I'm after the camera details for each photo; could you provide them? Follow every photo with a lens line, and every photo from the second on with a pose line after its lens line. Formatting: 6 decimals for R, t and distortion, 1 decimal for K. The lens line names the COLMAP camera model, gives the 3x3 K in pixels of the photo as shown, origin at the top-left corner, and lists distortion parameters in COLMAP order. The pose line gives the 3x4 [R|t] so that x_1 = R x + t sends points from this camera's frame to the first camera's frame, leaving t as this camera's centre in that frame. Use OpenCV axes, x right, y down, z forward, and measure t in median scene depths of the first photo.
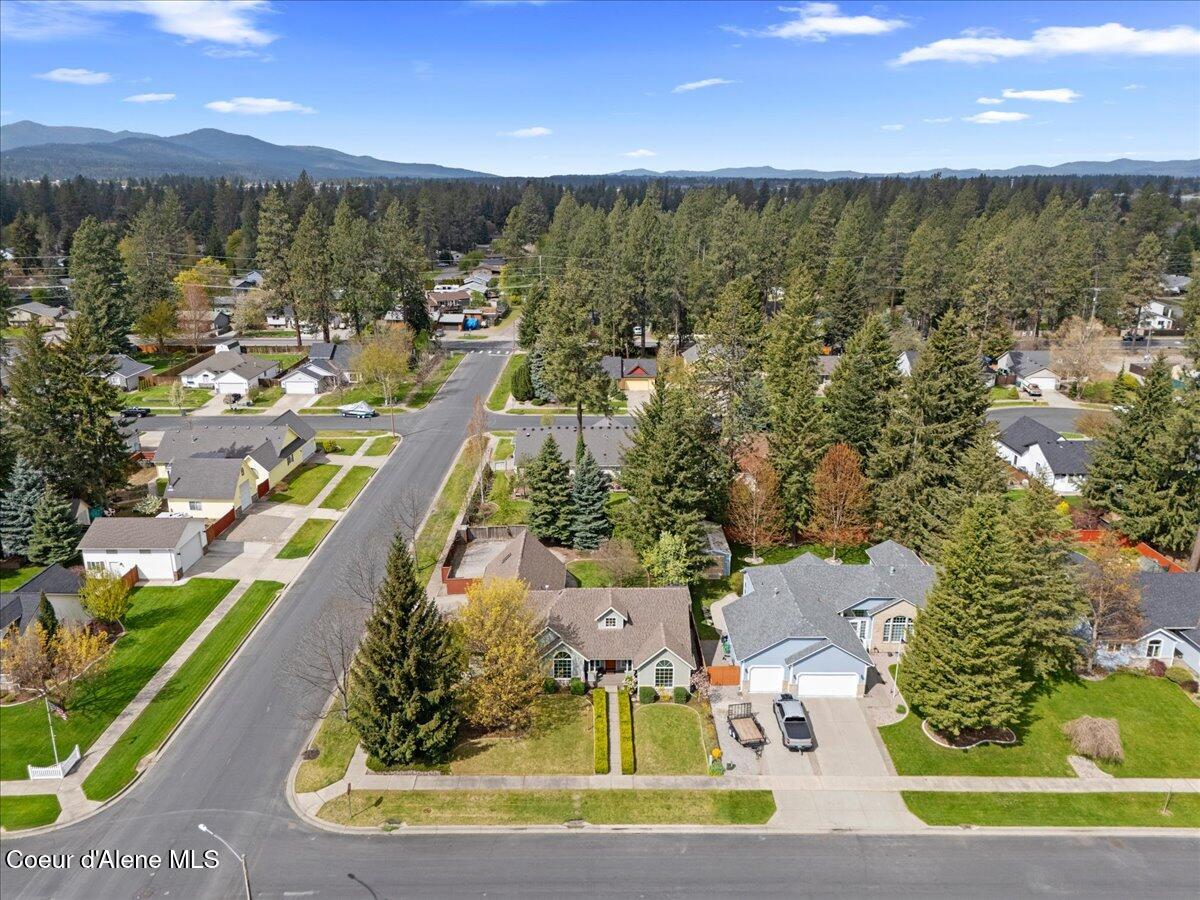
lens RADIAL K [[877.7, 0, 602.3], [0, 877.7, 451.1], [0, 0, 1]] dist [0.033603, -0.013854]
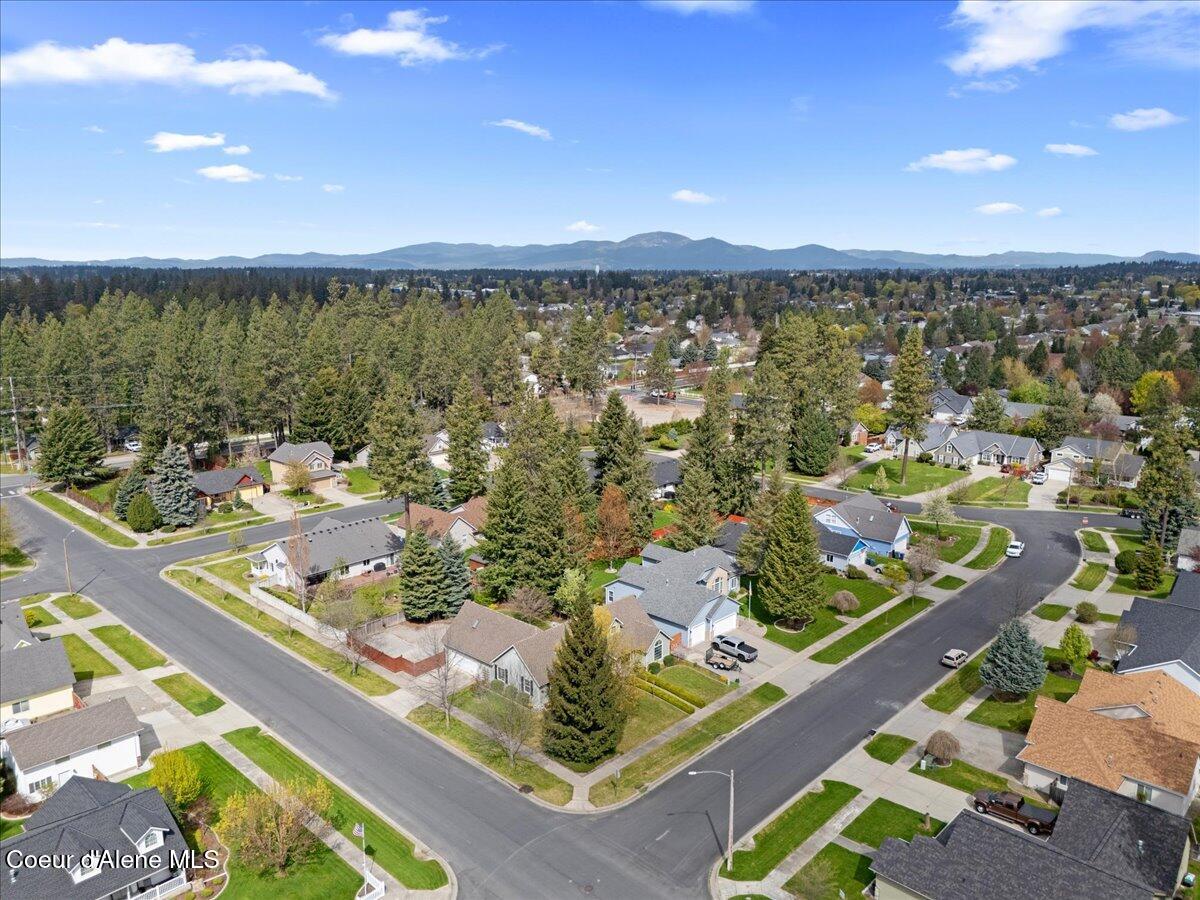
lens RADIAL K [[877.7, 0, 602.8], [0, 877.7, 448.7], [0, 0, 1]] dist [0.033603, -0.013854]
pose [[0.698082, -0.148491, 0.700451, -0.742606], [0.215645, 0.976440, -0.007917, -0.060047], [-0.682773, 0.156576, 0.713656, -0.012905]]
